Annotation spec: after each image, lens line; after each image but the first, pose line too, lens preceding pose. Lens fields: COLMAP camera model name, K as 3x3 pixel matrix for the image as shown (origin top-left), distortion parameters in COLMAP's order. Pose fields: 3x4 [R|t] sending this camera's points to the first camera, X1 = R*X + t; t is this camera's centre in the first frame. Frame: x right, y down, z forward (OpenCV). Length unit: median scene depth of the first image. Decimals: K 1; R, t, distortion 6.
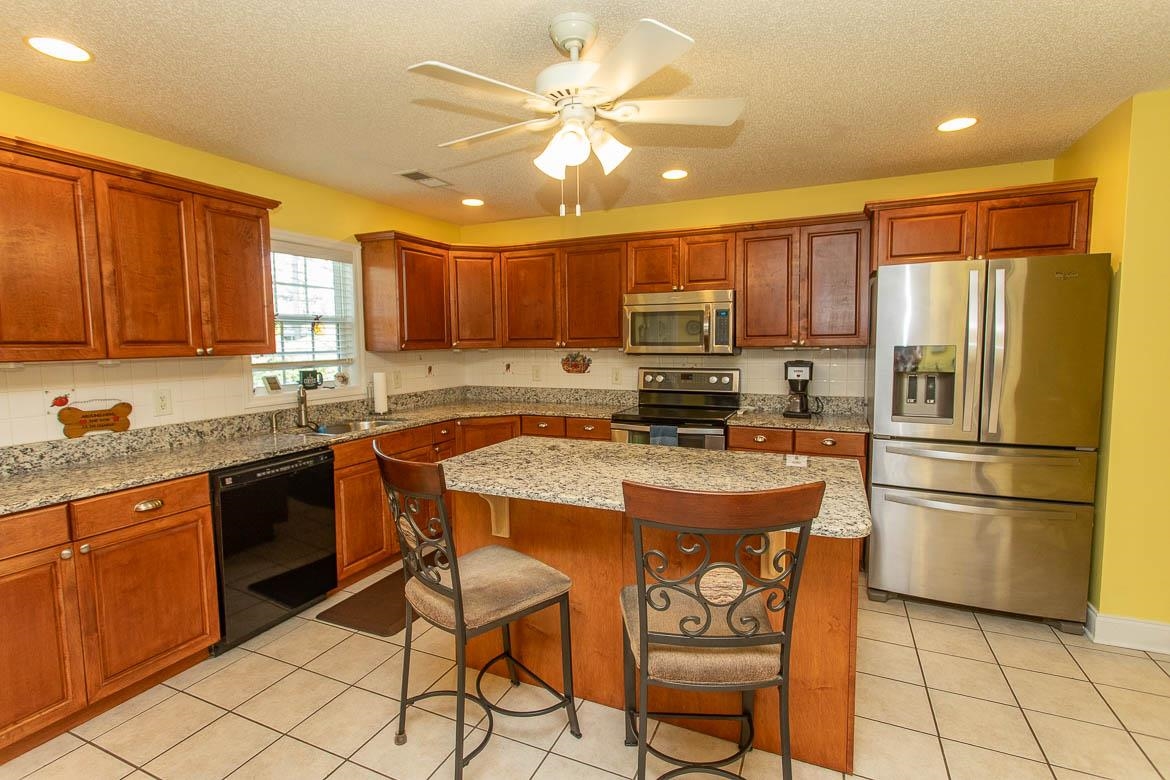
lens RADIAL K [[552.4, 0, 589.4], [0, 552.4, 388.9], [0, 0, 1]] dist [-0.001660, 0.001131]
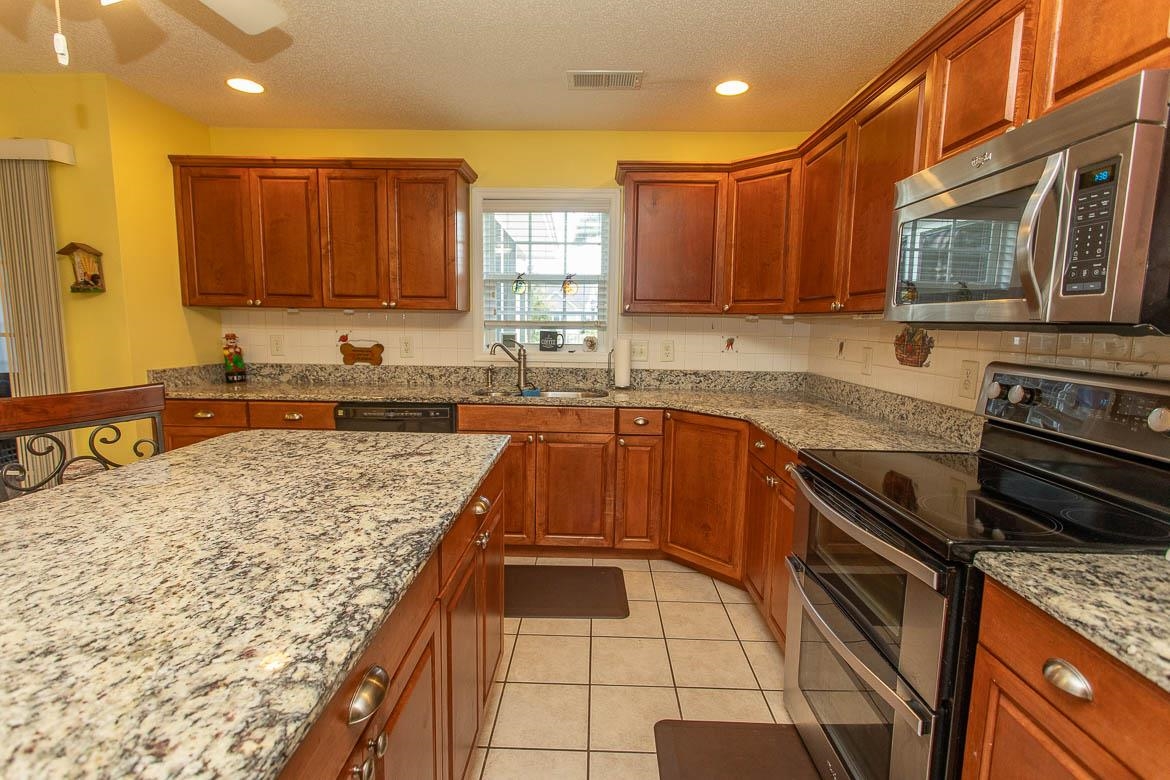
lens RADIAL K [[552.4, 0, 588.0], [0, 552.4, 388.0], [0, 0, 1]] dist [-0.001660, 0.001131]
pose [[0.383246, 0.125667, -0.915057, 0.467585], [-0.100880, 0.990470, 0.093772, -0.036769], [0.918121, 0.056373, 0.392271, 0.765820]]
